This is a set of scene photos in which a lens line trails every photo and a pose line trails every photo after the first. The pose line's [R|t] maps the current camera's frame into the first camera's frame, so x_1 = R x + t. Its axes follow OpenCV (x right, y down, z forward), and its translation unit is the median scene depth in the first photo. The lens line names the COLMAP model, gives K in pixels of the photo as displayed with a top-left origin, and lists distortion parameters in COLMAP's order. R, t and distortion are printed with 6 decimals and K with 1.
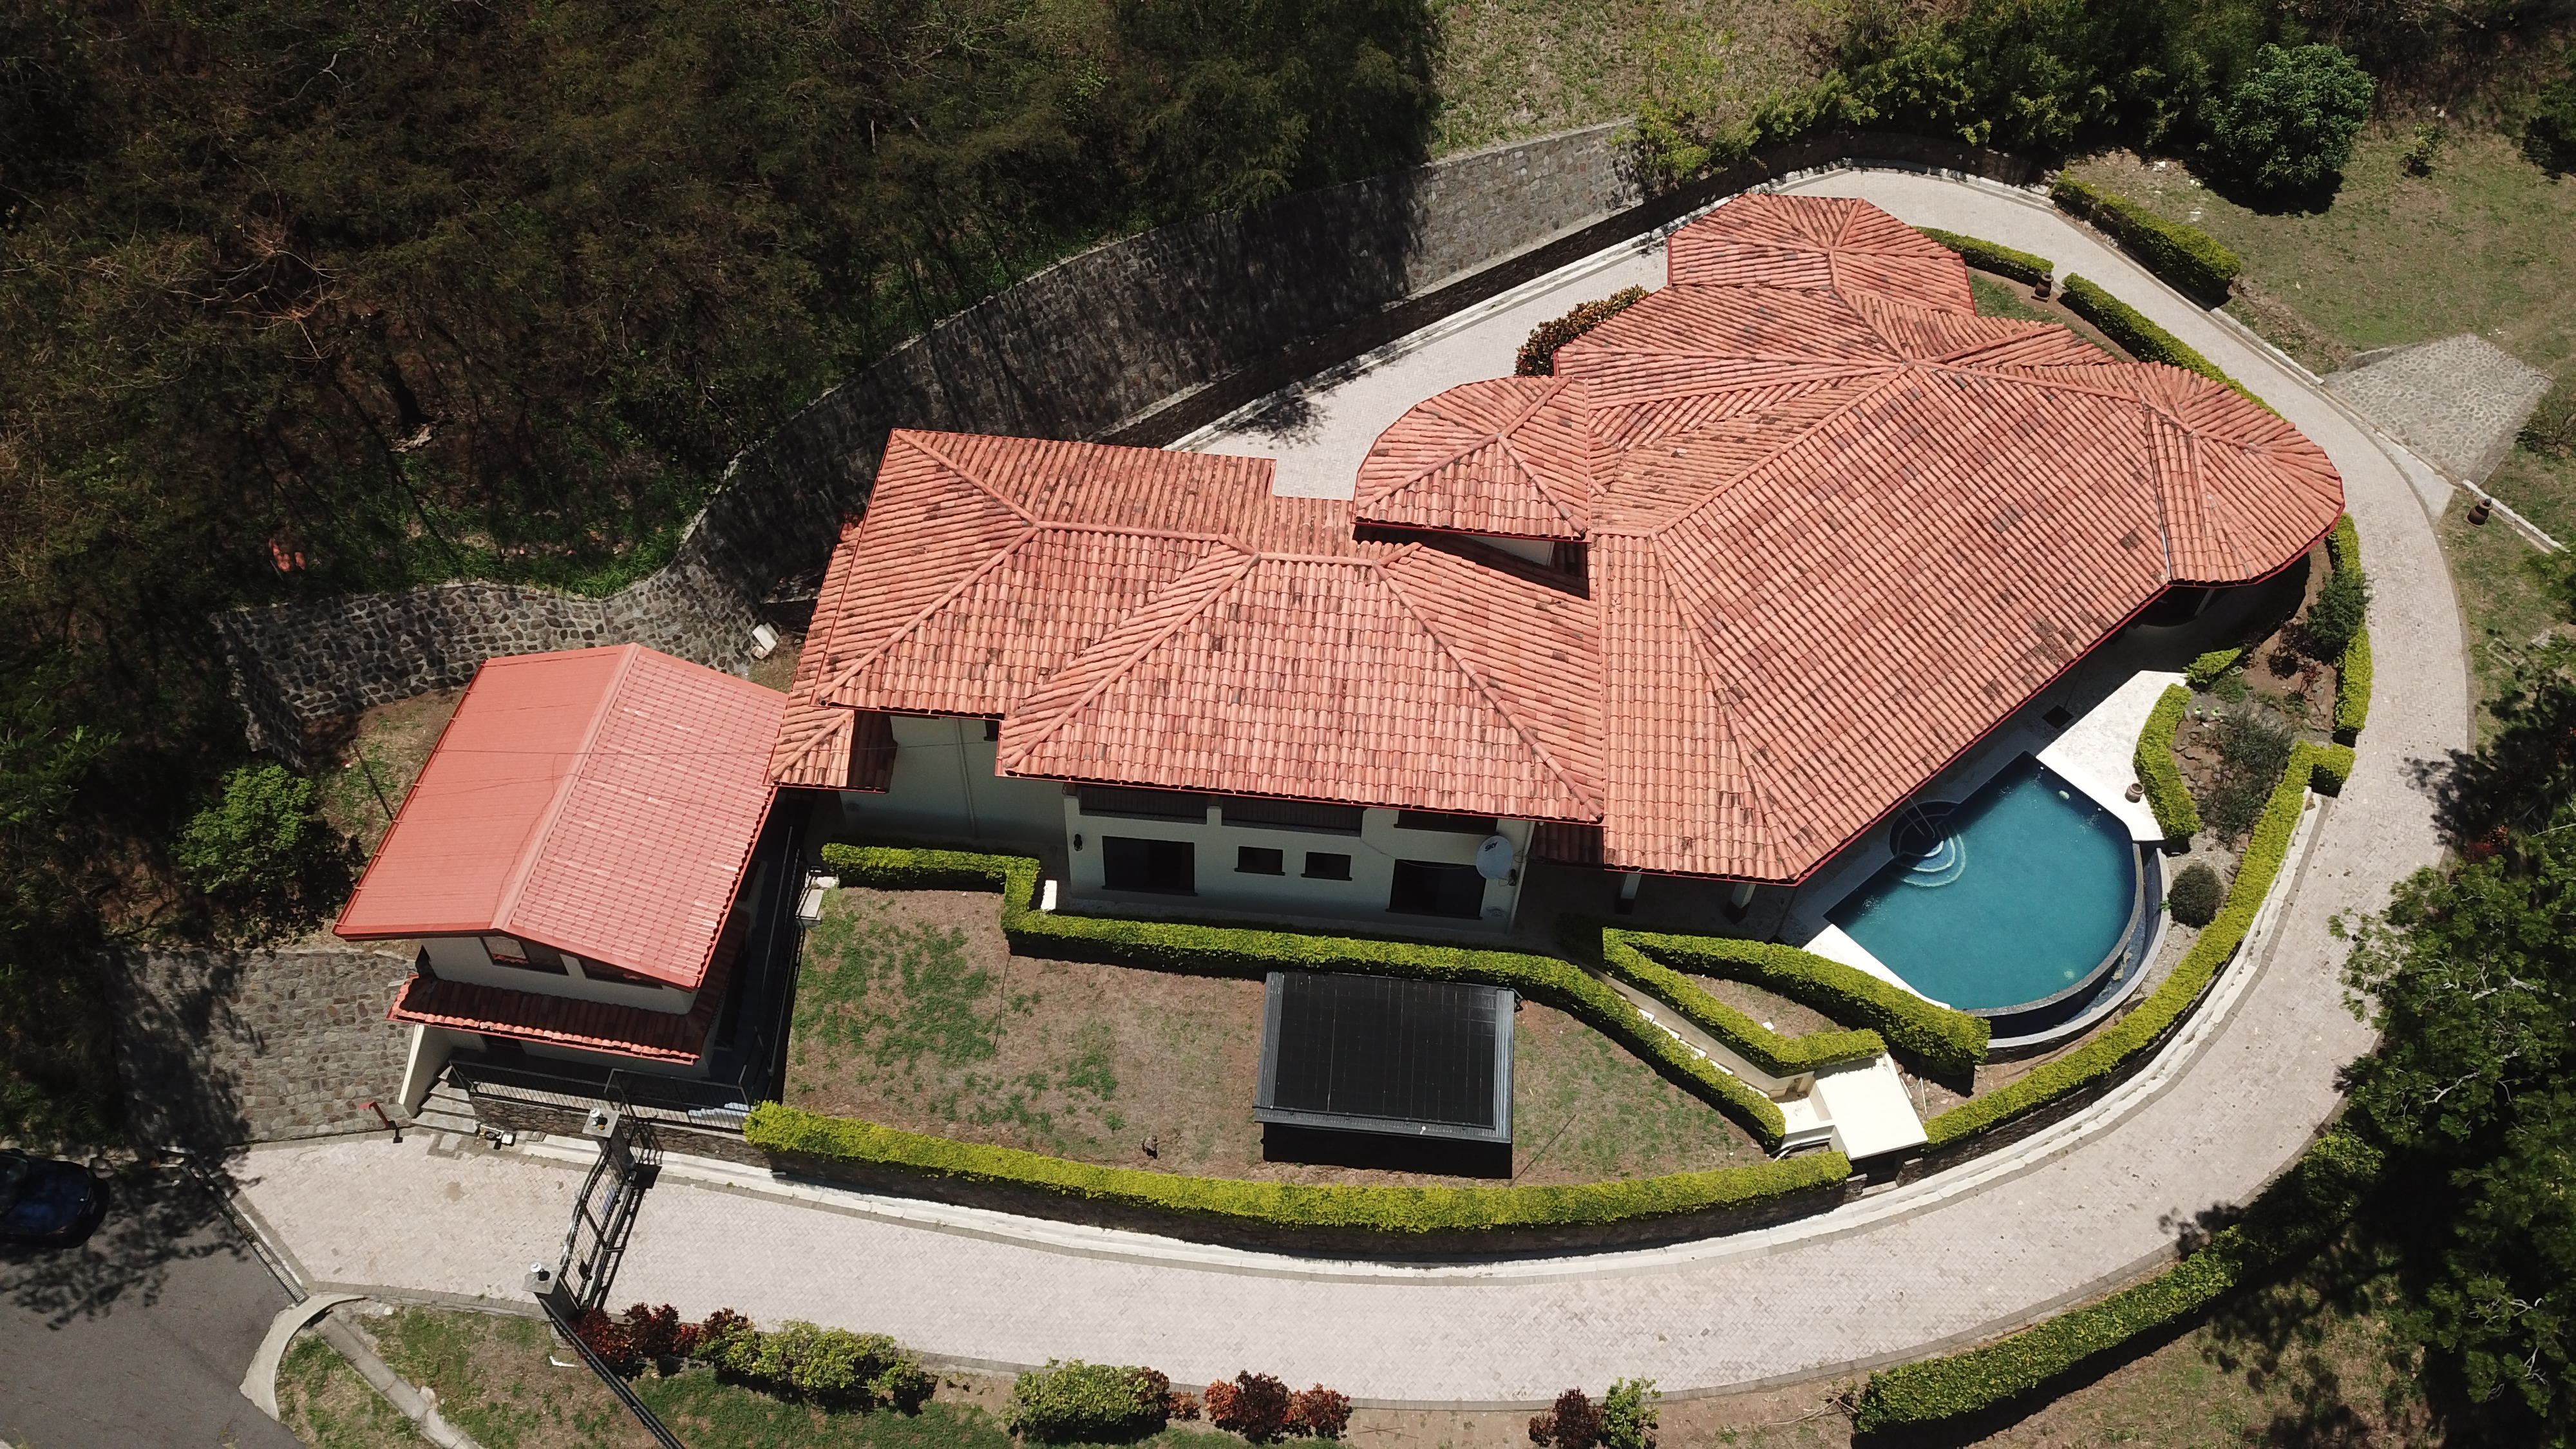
lens RADIAL K [[2084.6, 0, 1288.0], [0, 2084.6, 724.5], [0, 0, 1]] dist [-0.000545, -0.000243]
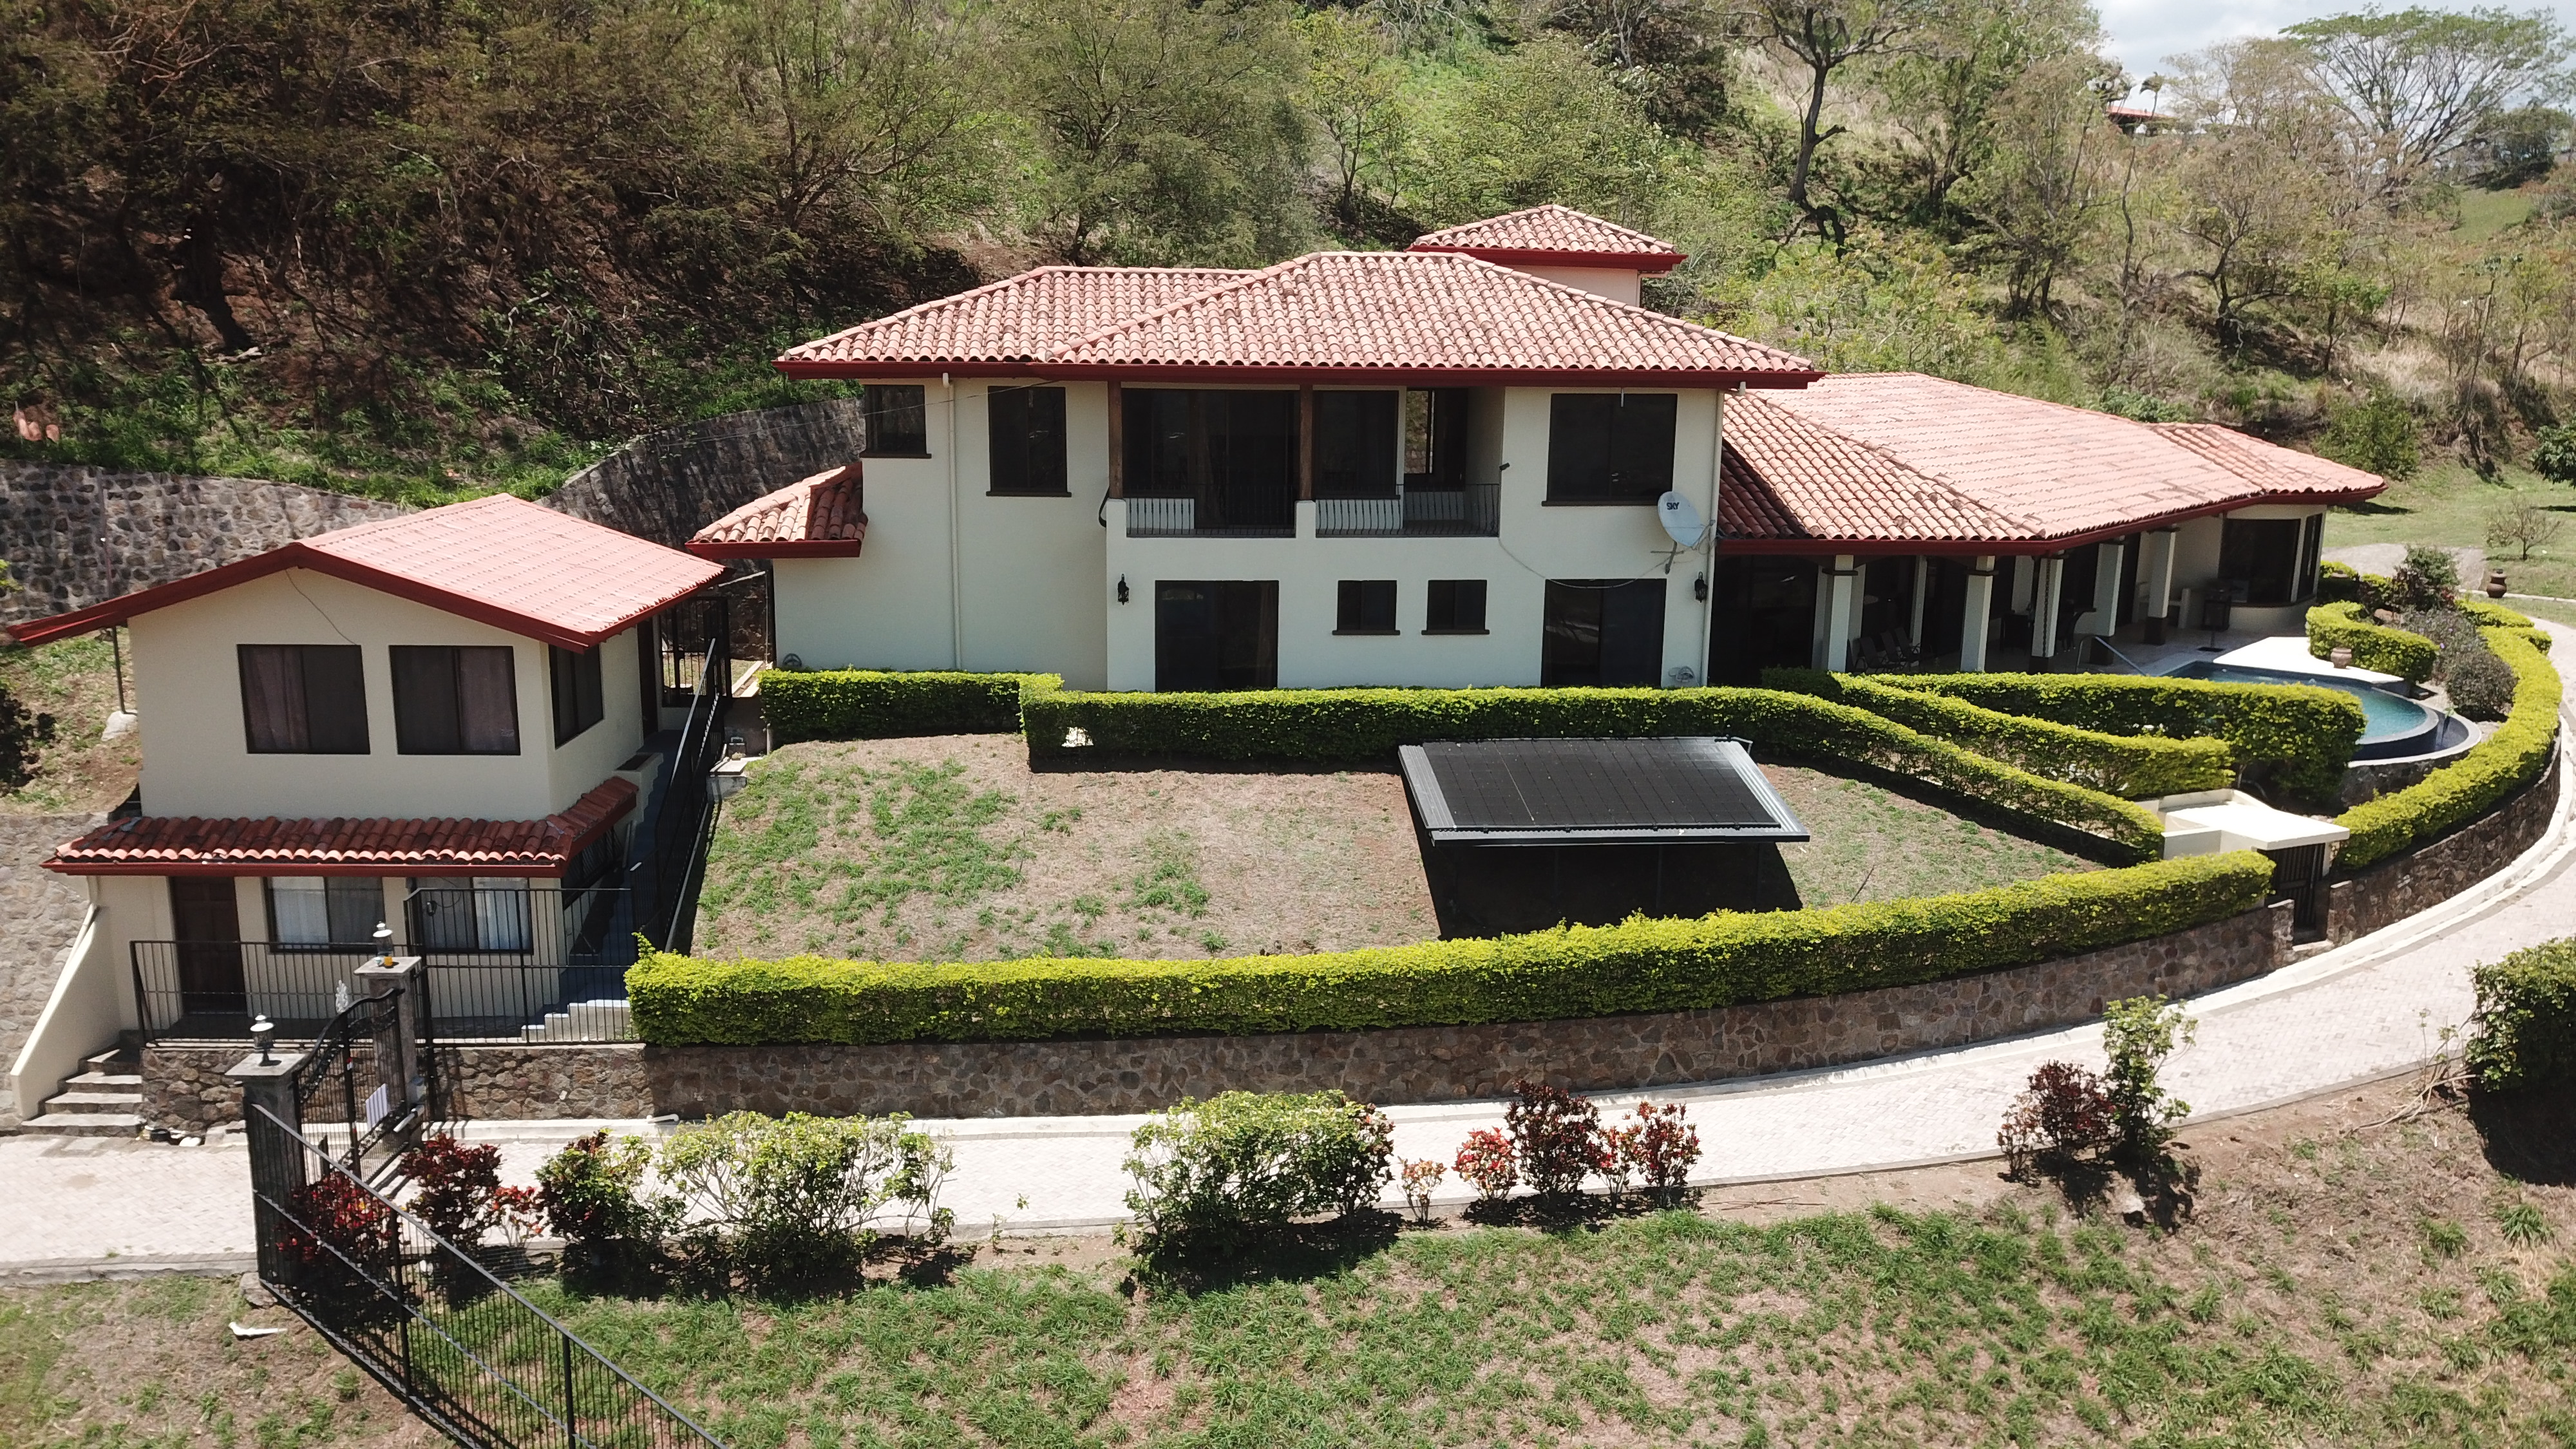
lens RADIAL K [[2084.6, 0, 1288.0], [0, 2084.6, 724.5], [0, 0, 1]] dist [-0.000545, -0.000243]
pose [[0.983310, -0.050981, 0.174650, -0.170120], [0.154310, 0.742234, -0.652133, 0.566711], [-0.096385, 0.668199, 0.737713, 0.468679]]
